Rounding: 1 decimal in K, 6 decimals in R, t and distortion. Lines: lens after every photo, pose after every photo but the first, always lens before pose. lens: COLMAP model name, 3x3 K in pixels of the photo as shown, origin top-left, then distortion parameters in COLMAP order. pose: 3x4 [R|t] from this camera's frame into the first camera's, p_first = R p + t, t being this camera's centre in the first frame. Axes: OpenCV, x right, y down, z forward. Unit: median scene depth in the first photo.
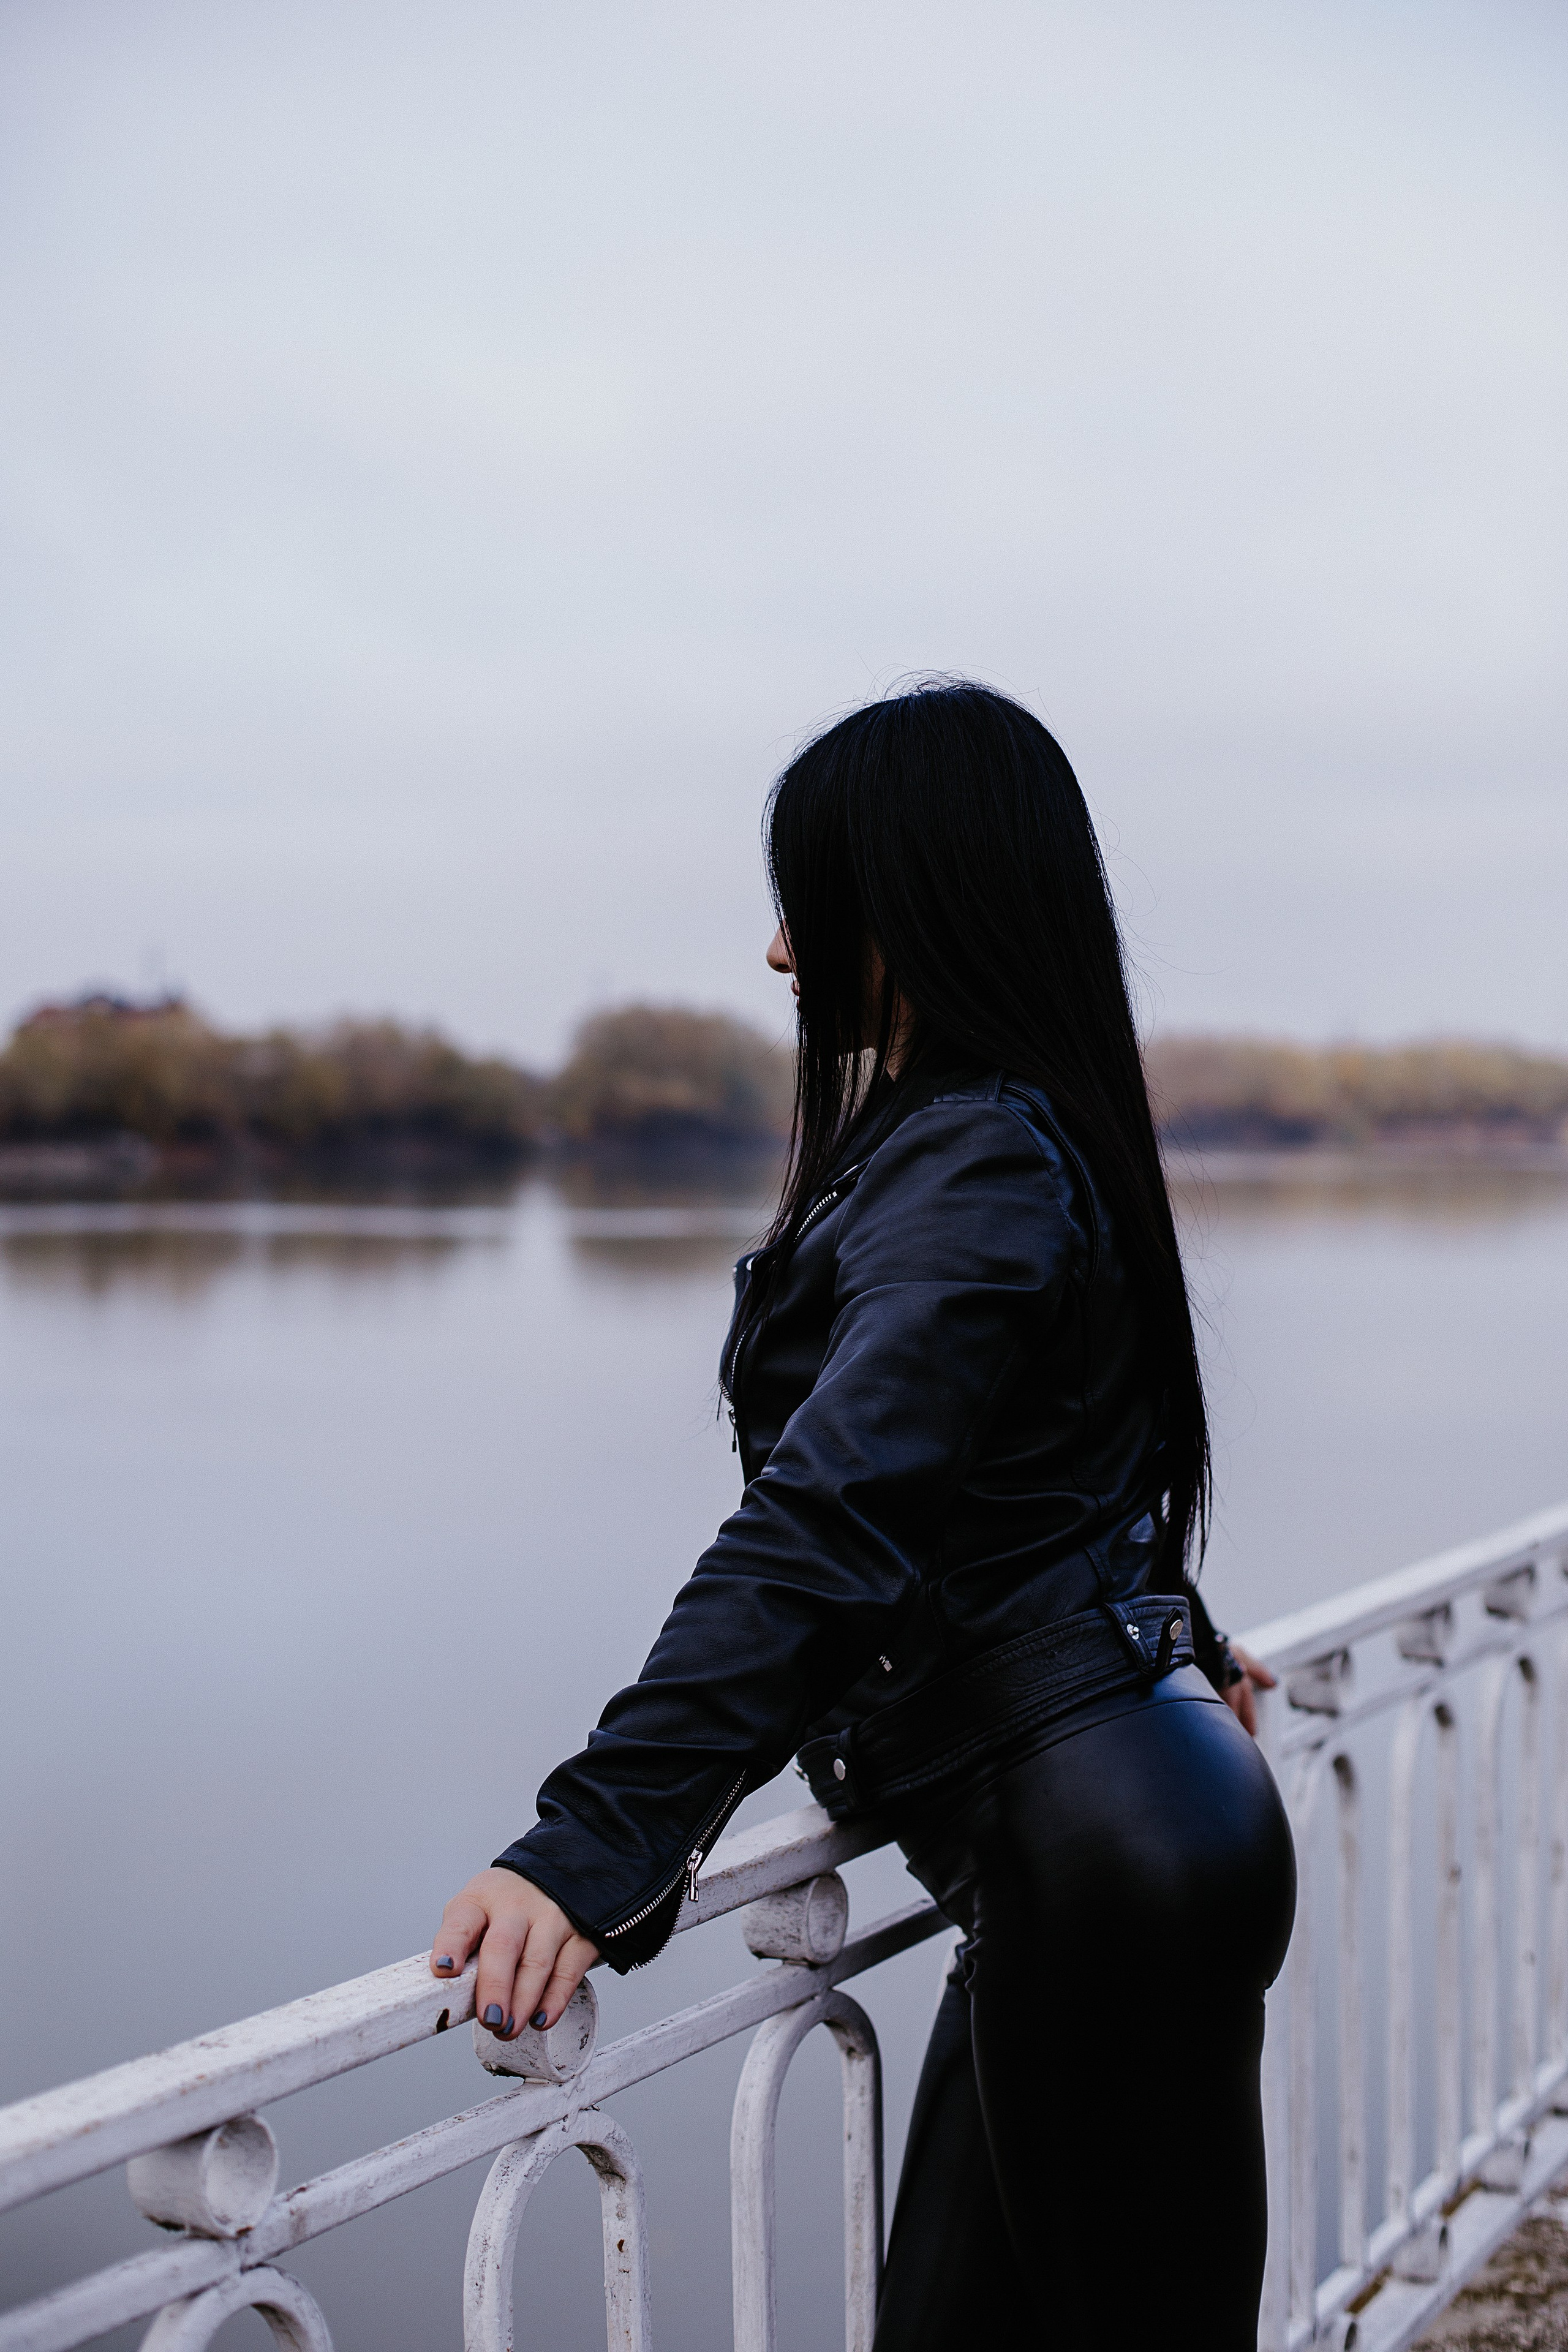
lens RADIAL K [[3490.2, 0, 784.0], [0, 3490.2, 1176.0], [0, 0, 1]] dist [-0.043882, -0.101204]
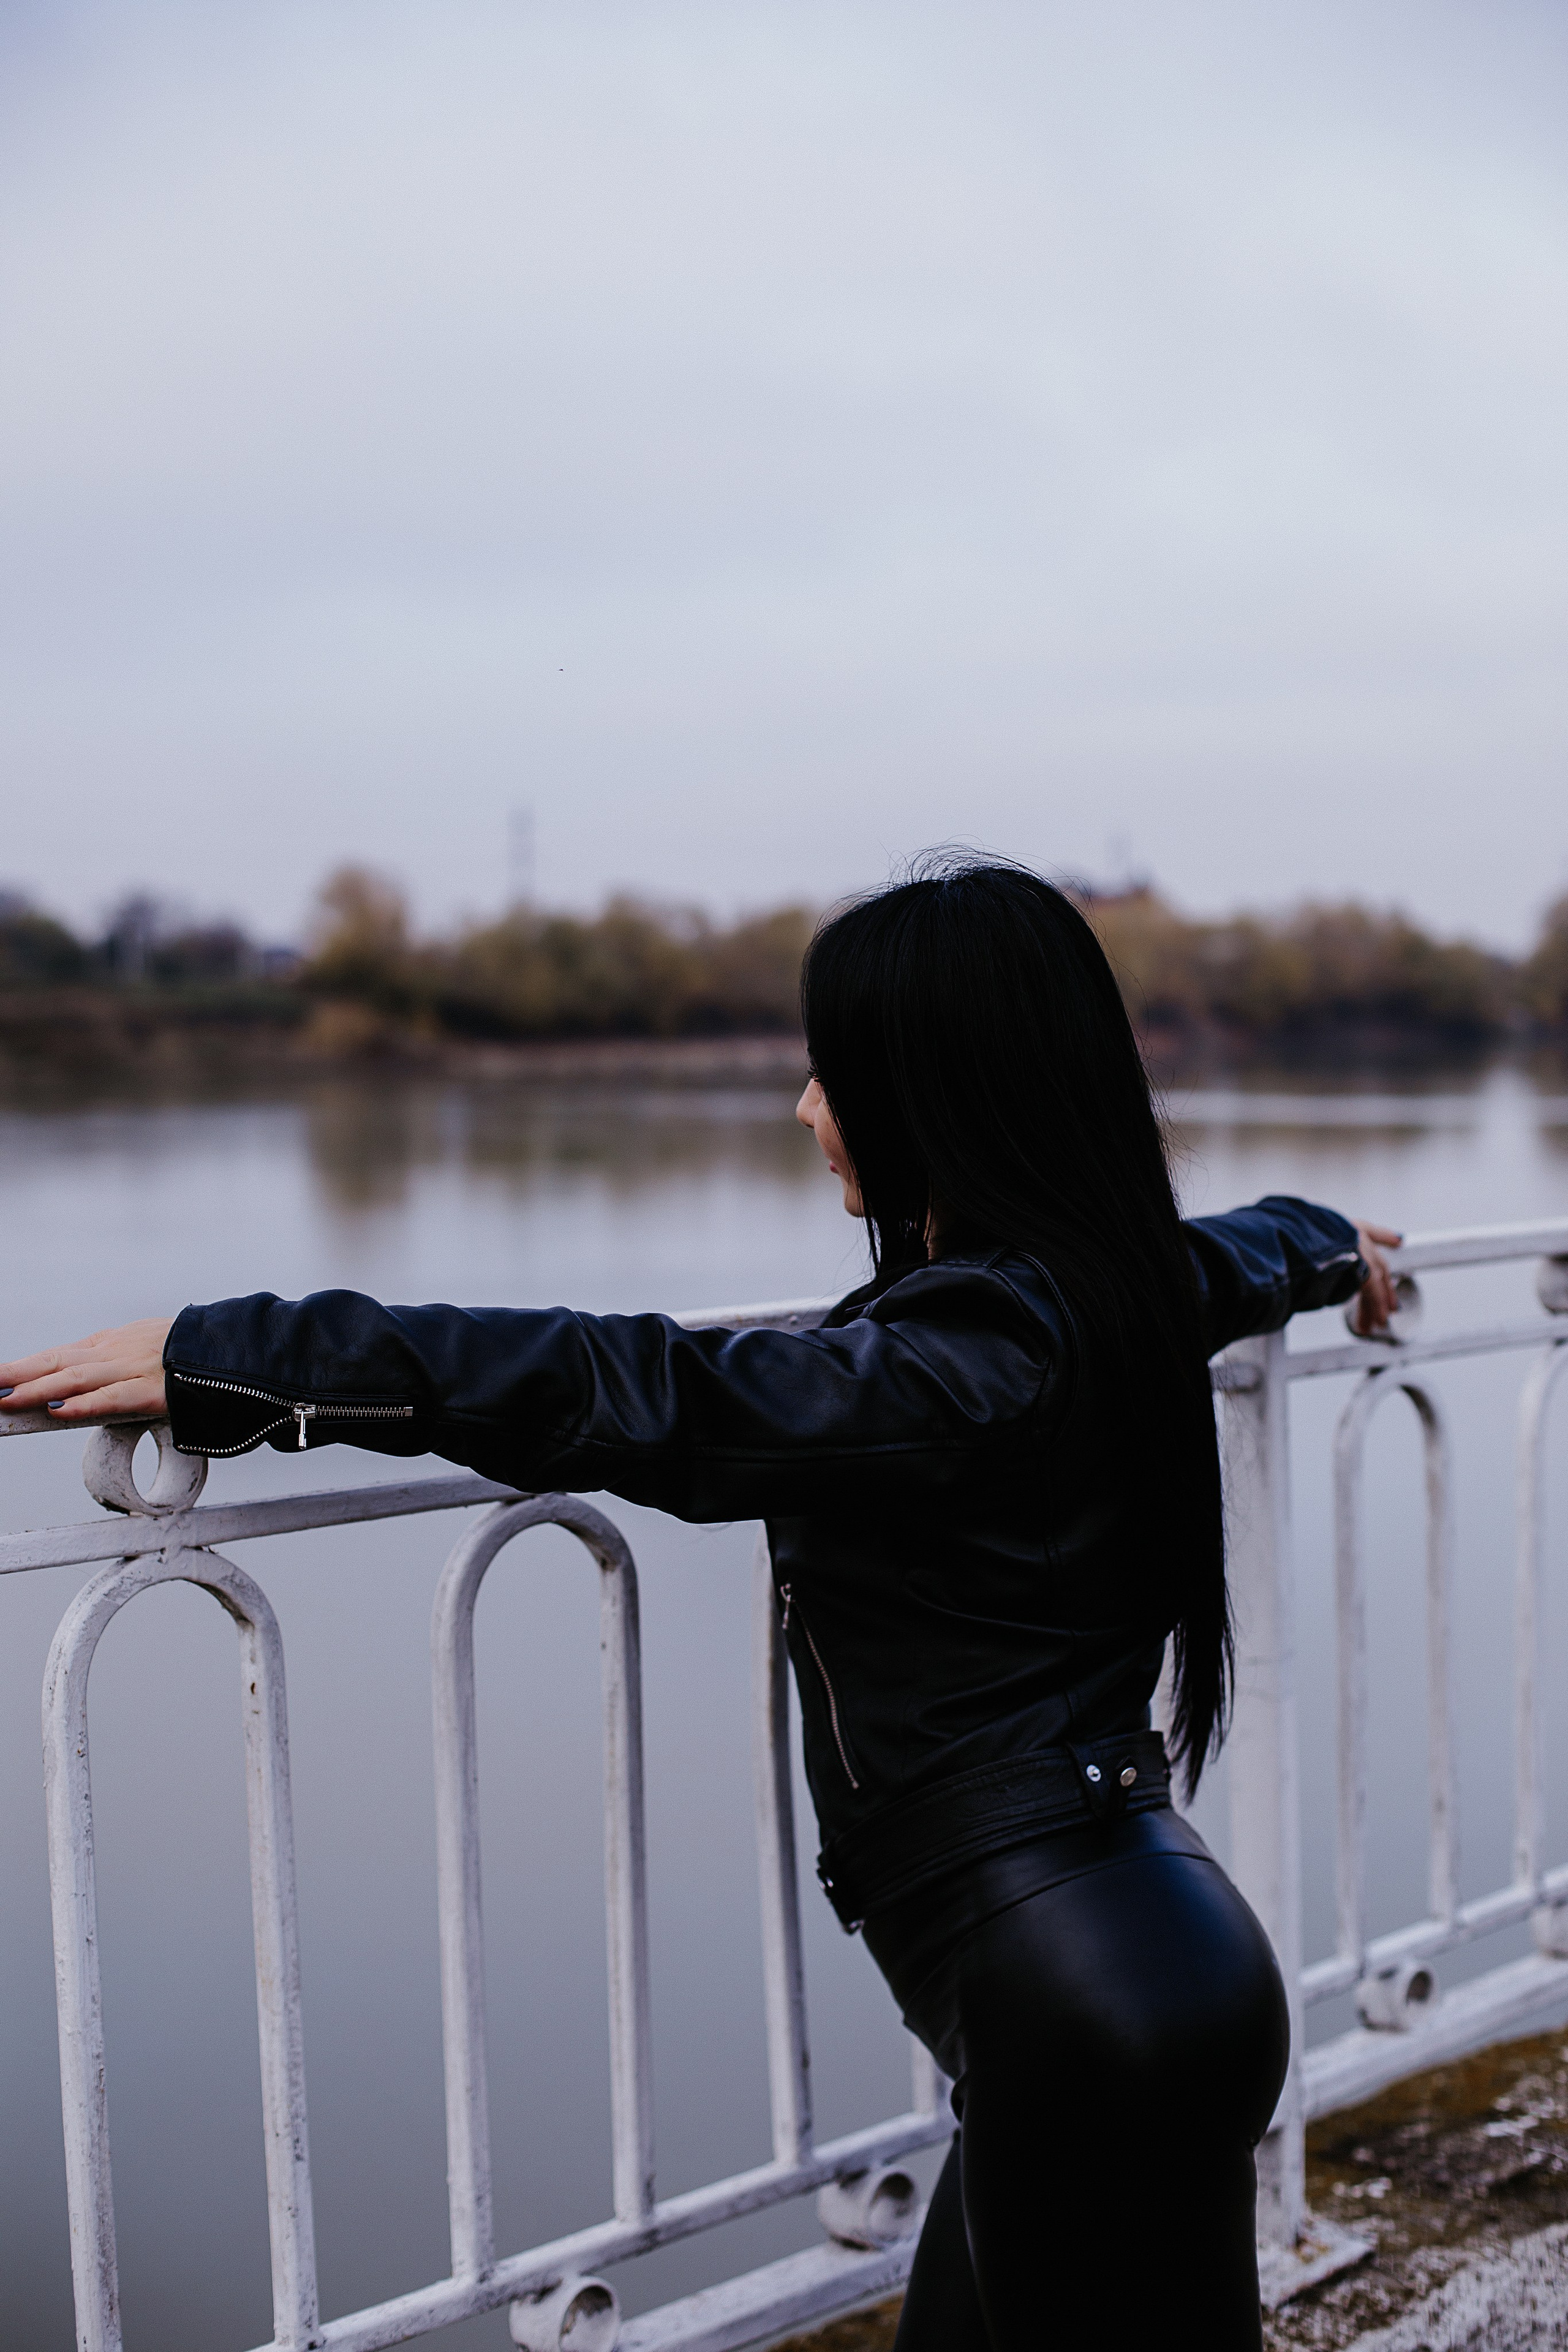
lens RADIAL K [[3512.4, 0, 784.0], [0, 3512.4, 1176.0], [0, 0, 1]] dist [-0.120183, 0.041268]
pose [[0.961924, 0.007527, -0.273214, 0.374696], [0.001143, 0.999501, 0.031560, 0.110663], [0.273315, -0.030671, 0.961436, 0.020866]]
